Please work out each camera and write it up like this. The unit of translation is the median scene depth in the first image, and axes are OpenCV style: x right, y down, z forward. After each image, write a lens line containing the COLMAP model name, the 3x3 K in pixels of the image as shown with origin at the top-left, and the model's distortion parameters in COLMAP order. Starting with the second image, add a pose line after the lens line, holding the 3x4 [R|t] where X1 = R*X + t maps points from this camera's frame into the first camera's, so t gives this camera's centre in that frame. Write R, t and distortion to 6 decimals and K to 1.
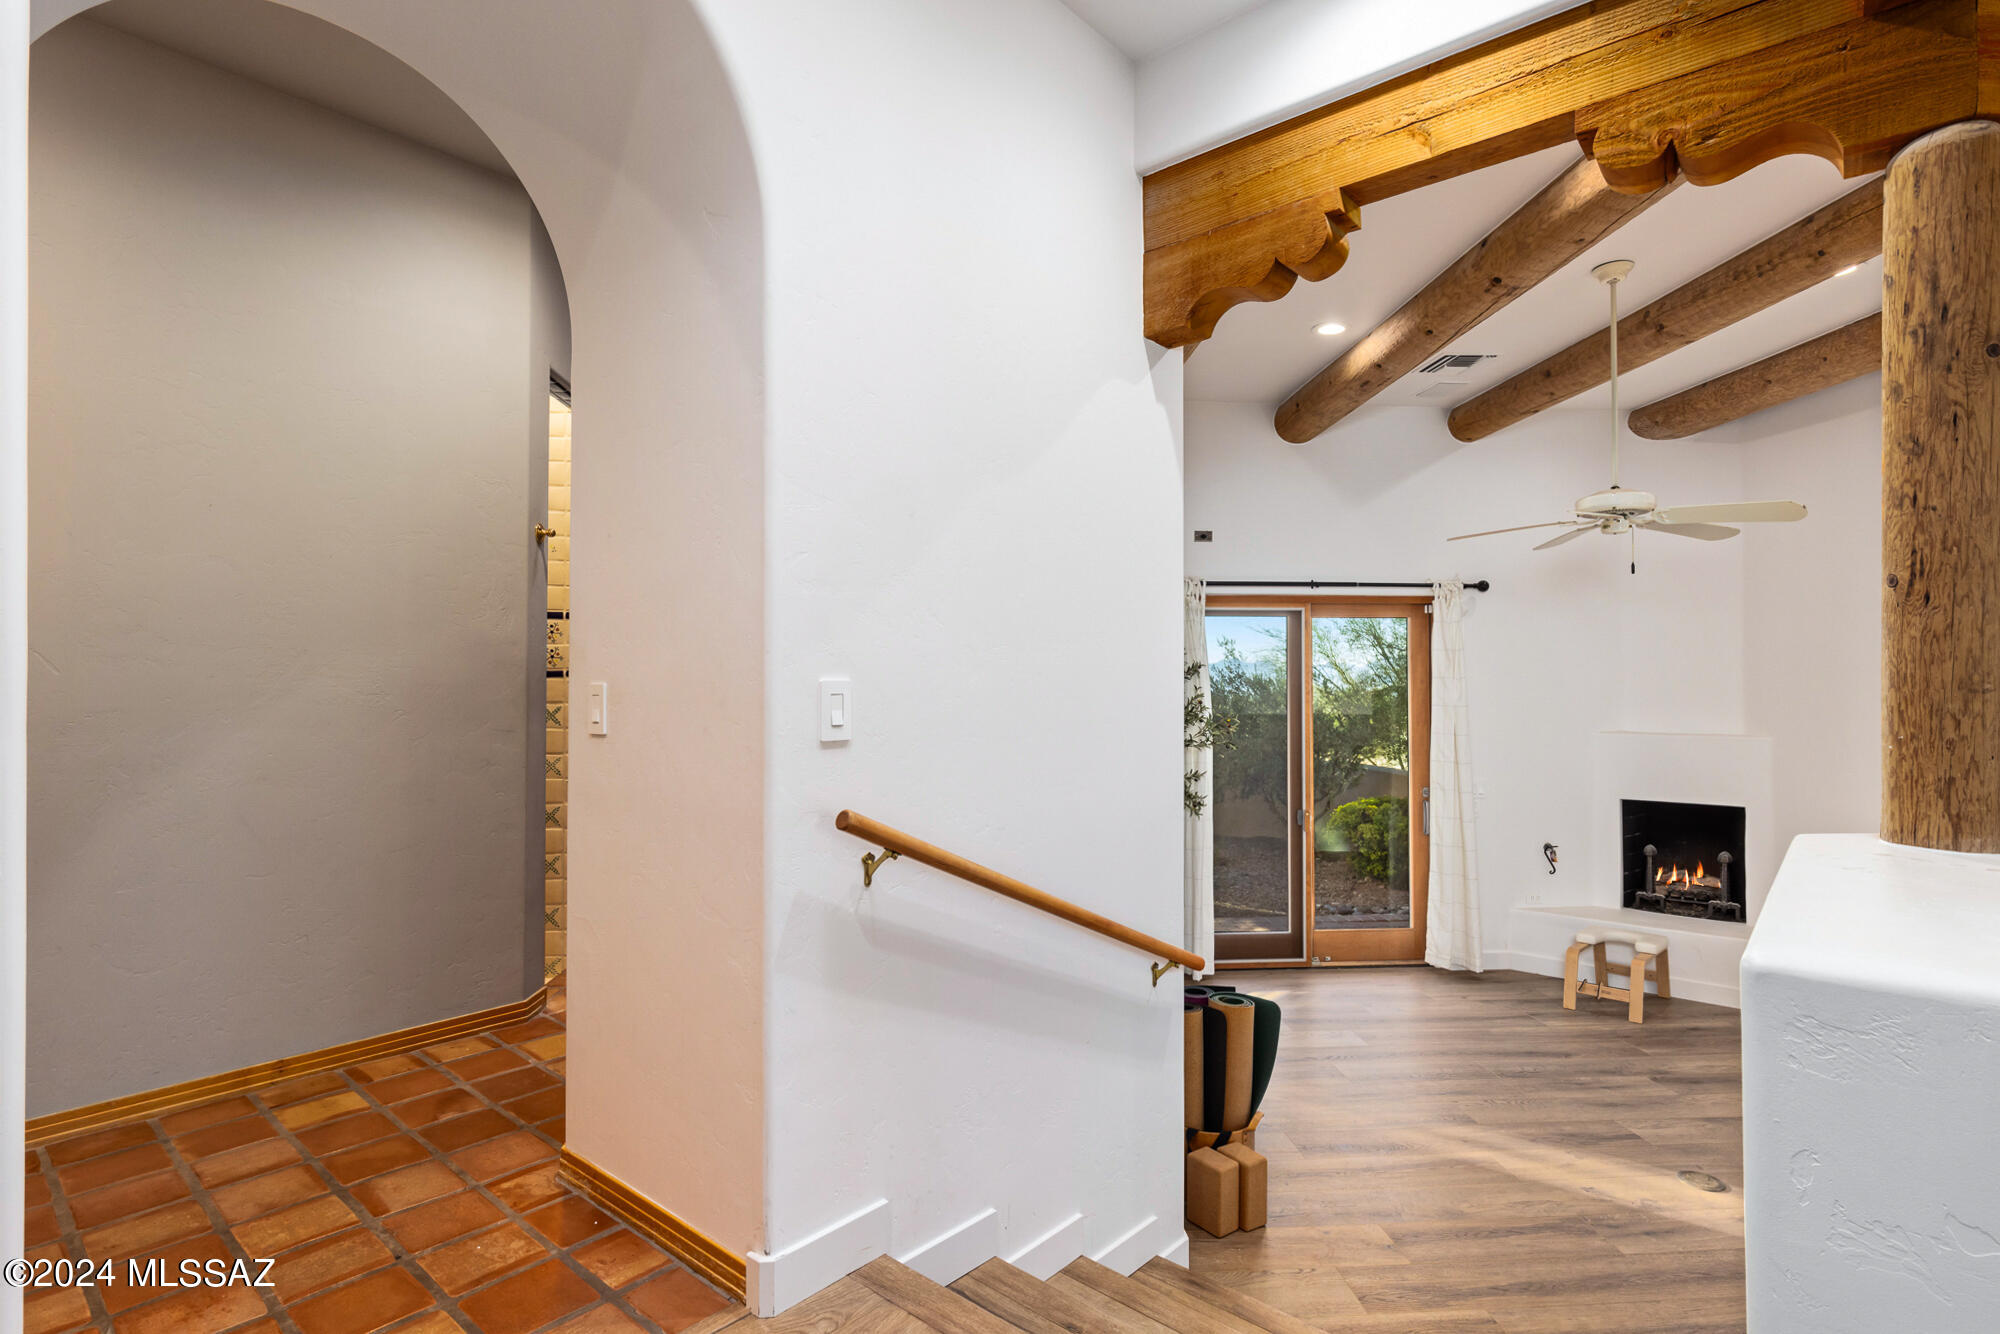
lens RADIAL K [[983.1, 0, 1000.0], [0, 983.1, 667.0], [0, 0, 1]] dist [-0.004420, -0.000219]
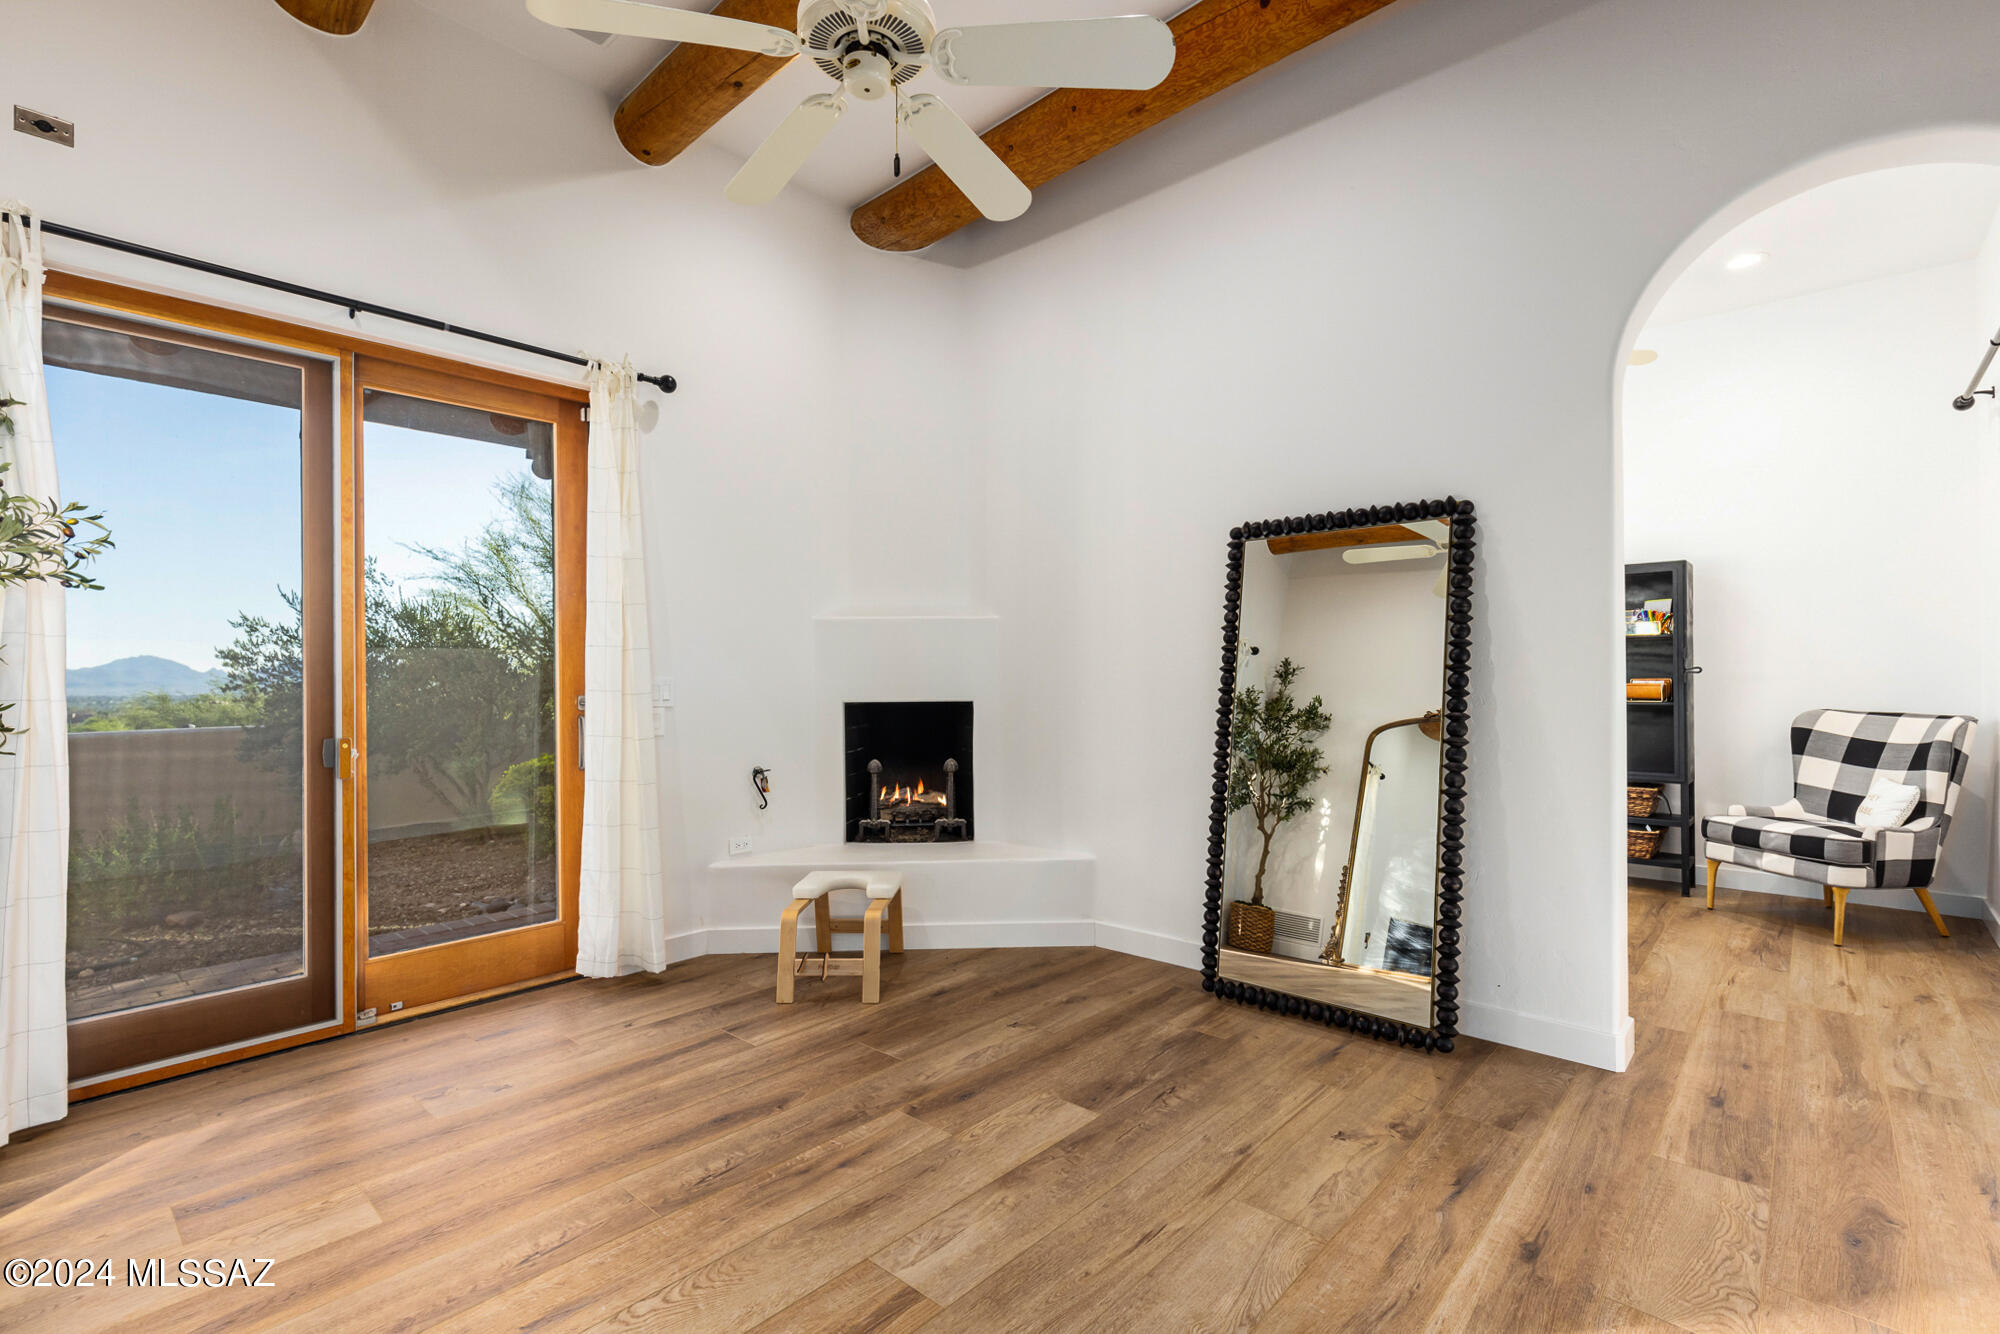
lens RADIAL K [[903.8, 0, 991.4], [0, 903.8, 673.7], [0, 0, 1]] dist [0.009268, -0.000504]
pose [[0.729261, -0.004496, 0.684221, 0.265241], [-0.003230, 0.999945, 0.010014, 0.119784], [-0.684228, -0.009513, 0.729206, 0.461536]]
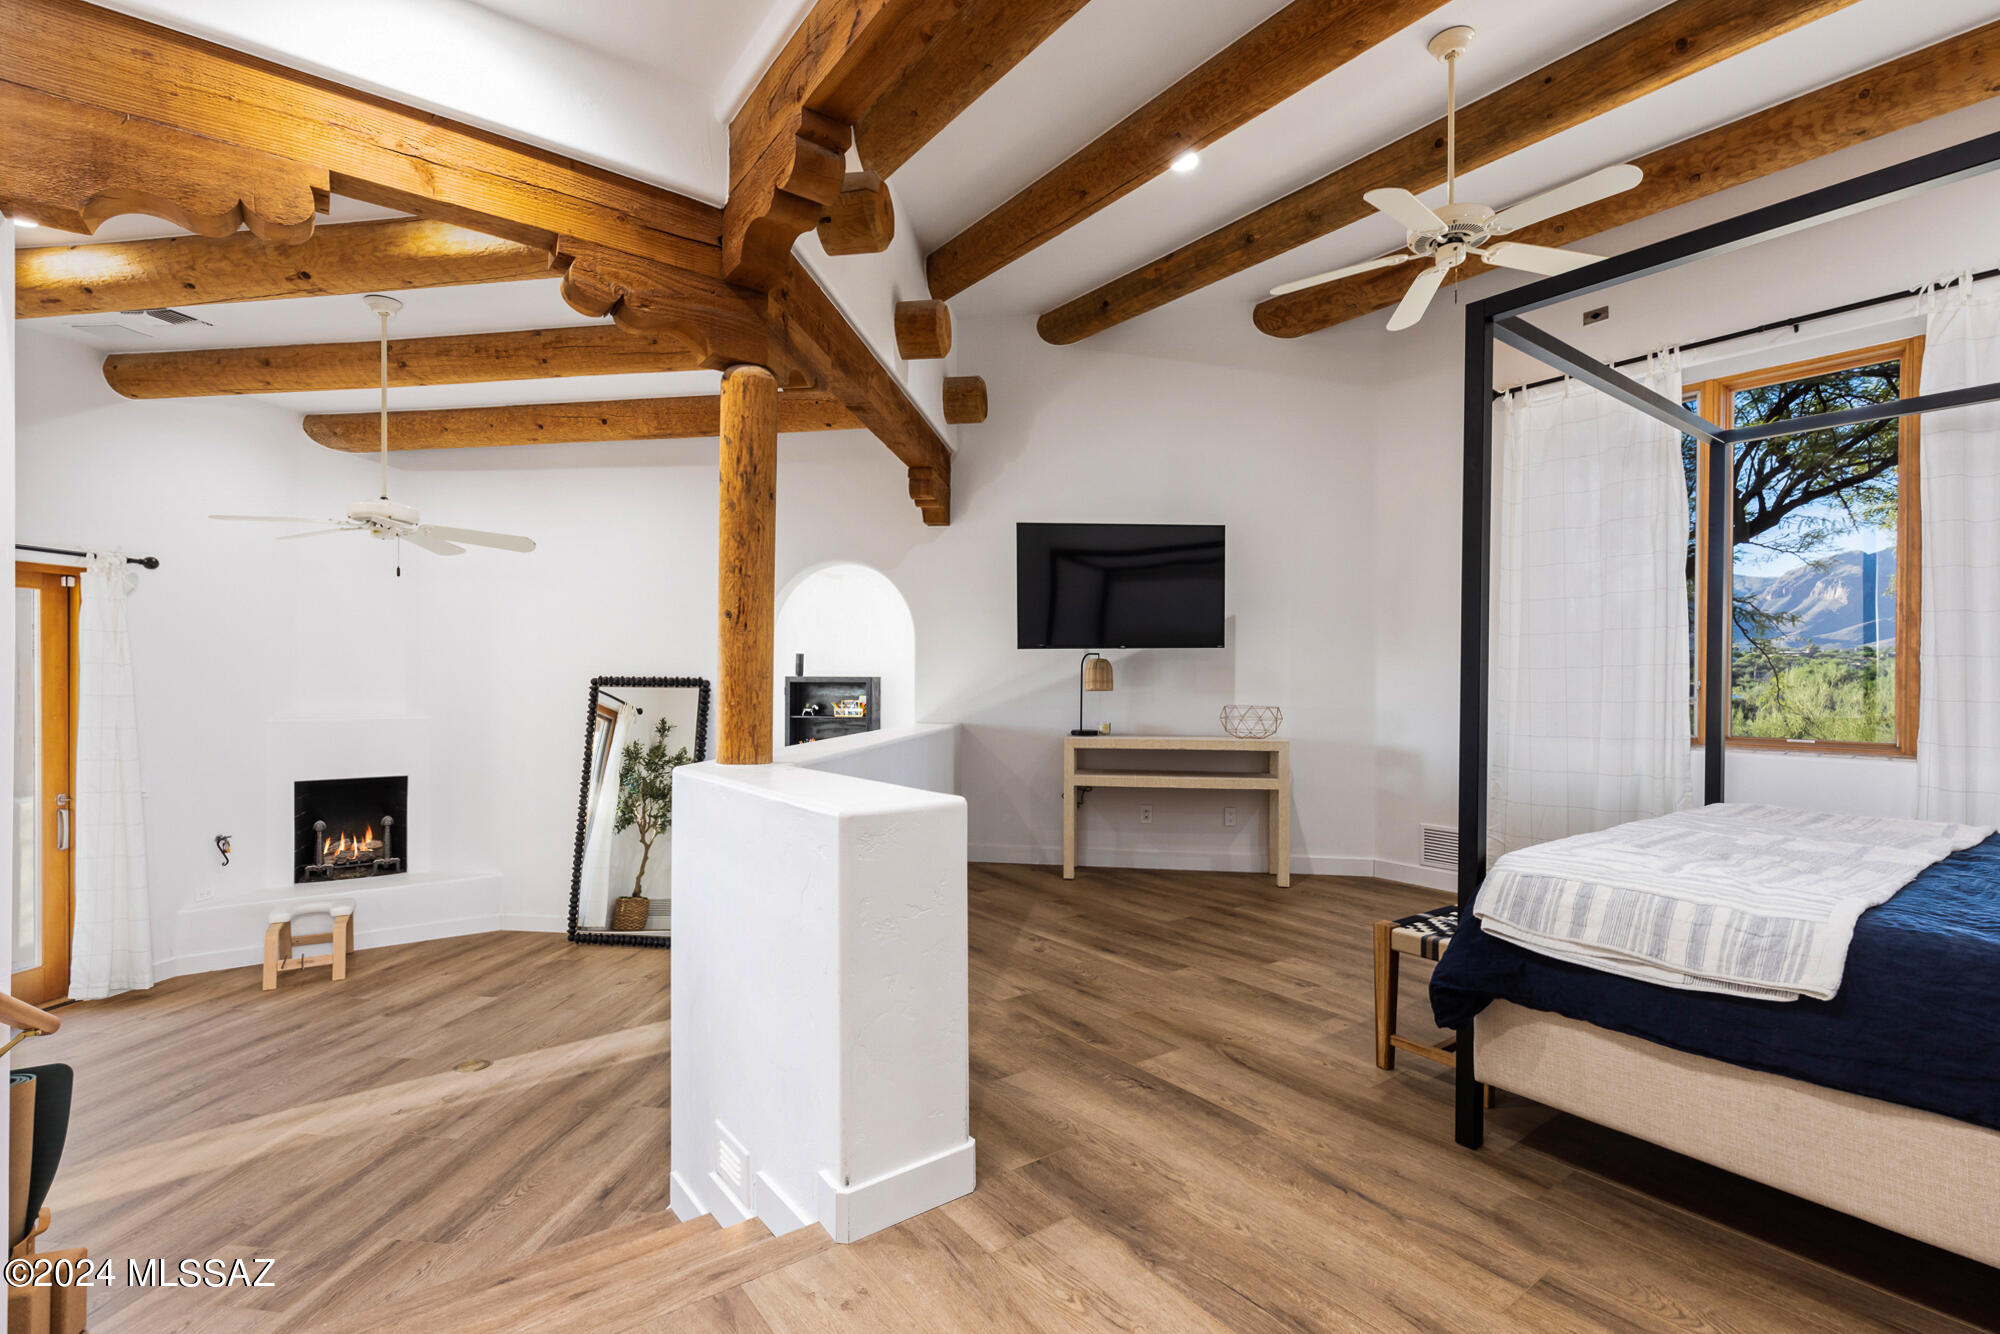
lens RADIAL K [[904.2, 0, 1013.6], [0, 904.2, 675.6], [0, 0, 1]] dist [-0.001315, -0.000467]
pose [[0.200917, 0.002260, 0.979606, -0.185611], [-0.021897, 0.999758, 0.002185, 0.002132], [-0.979363, -0.021890, 0.200918, 0.059218]]
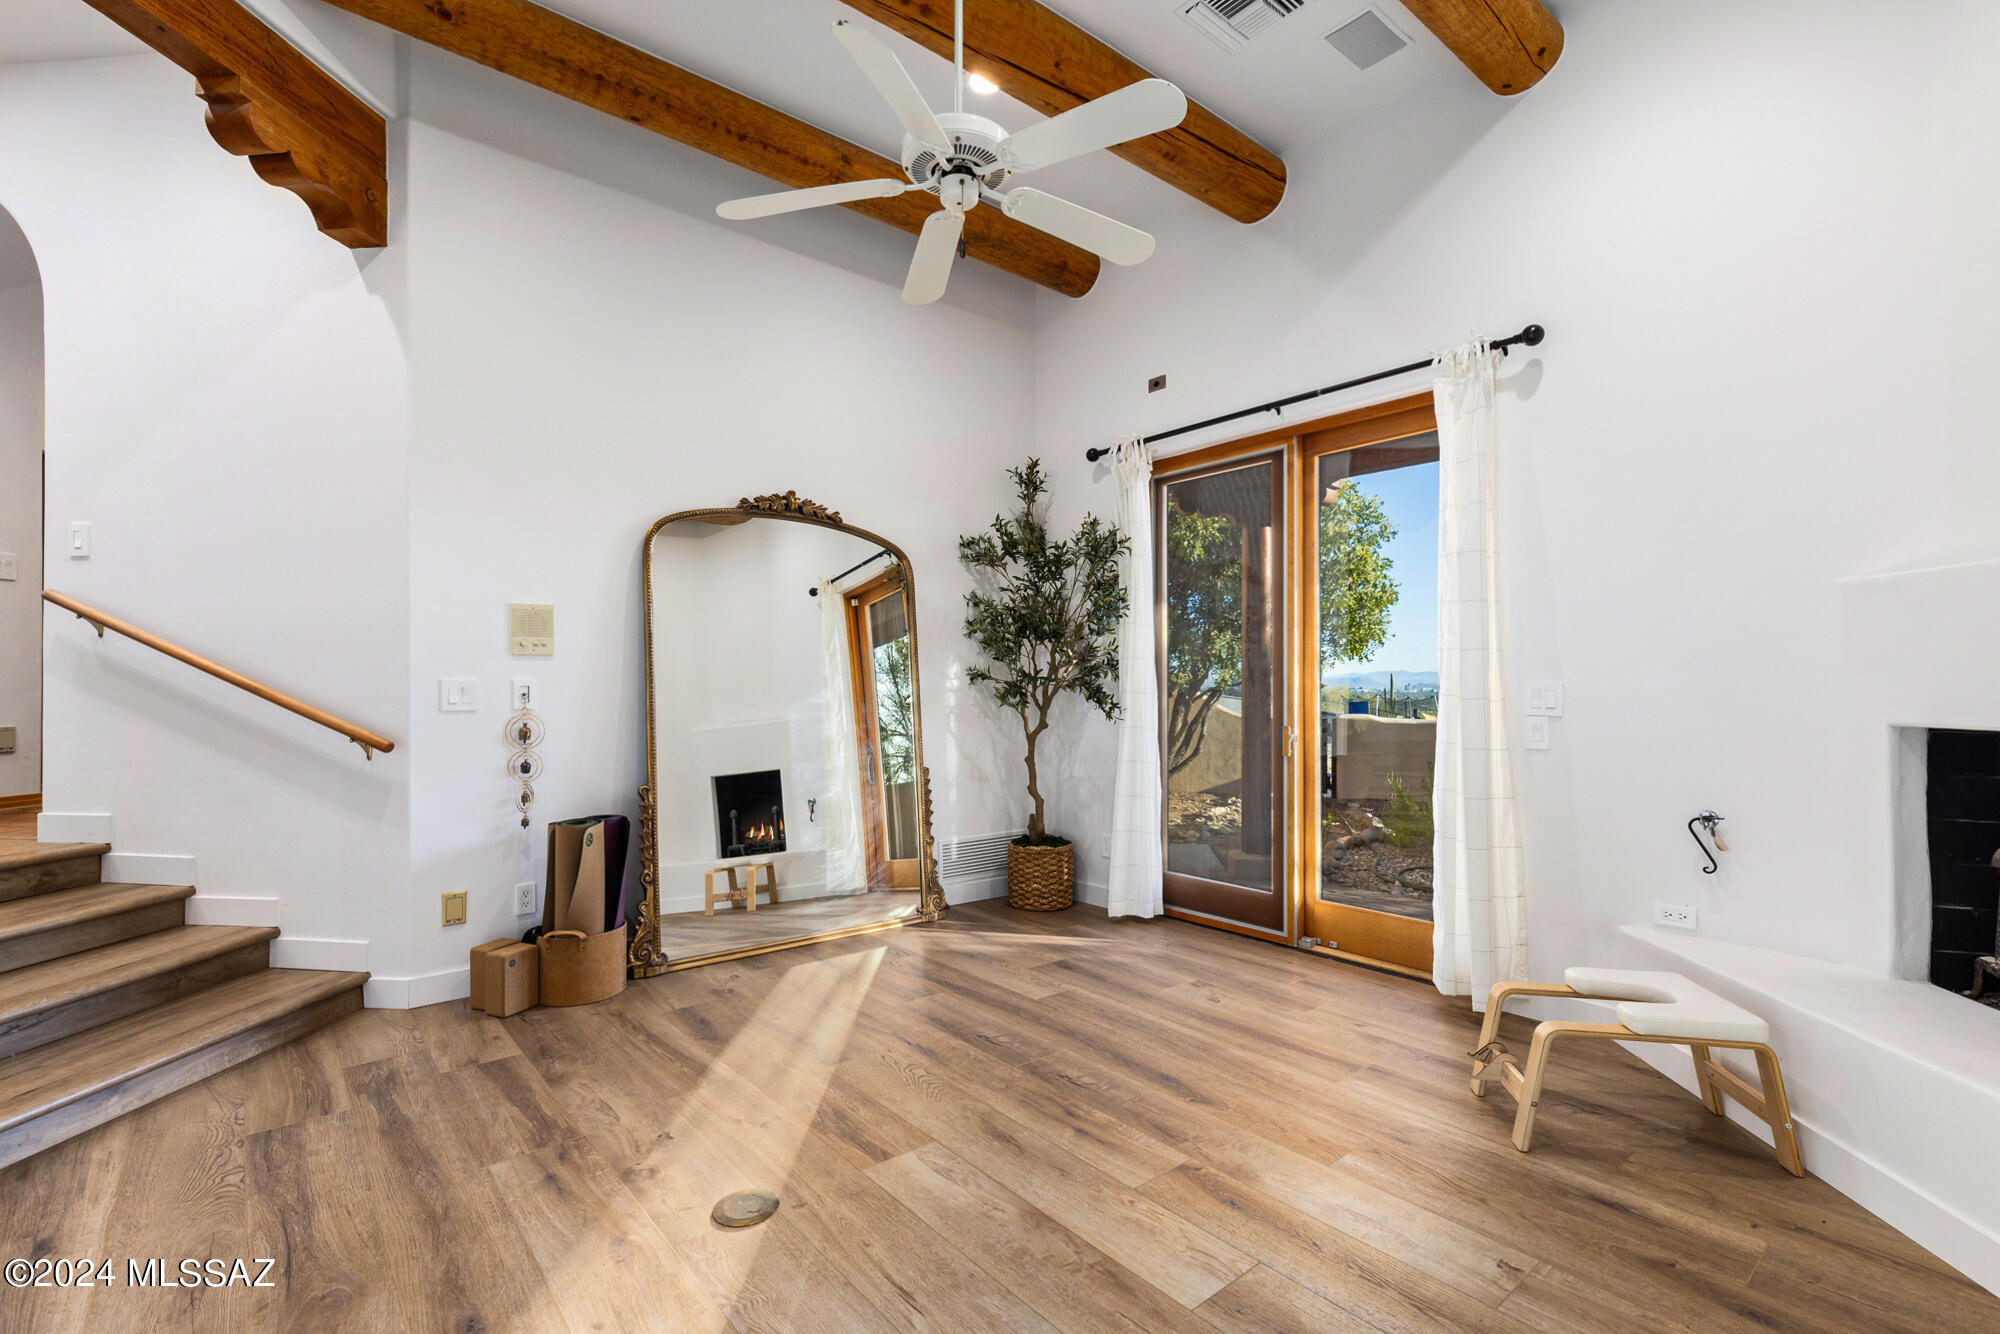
lens RADIAL K [[889.8, 0, 1007.2], [0, 889.8, 681.3], [0, 0, 1]] dist [0.000919, 0.000022]
pose [[0.591107, -0.006645, -0.806566, 0.820083], [0.015913, 0.999868, 0.003424, 0.122802], [0.806436, -0.014859, 0.591134, 0.518972]]
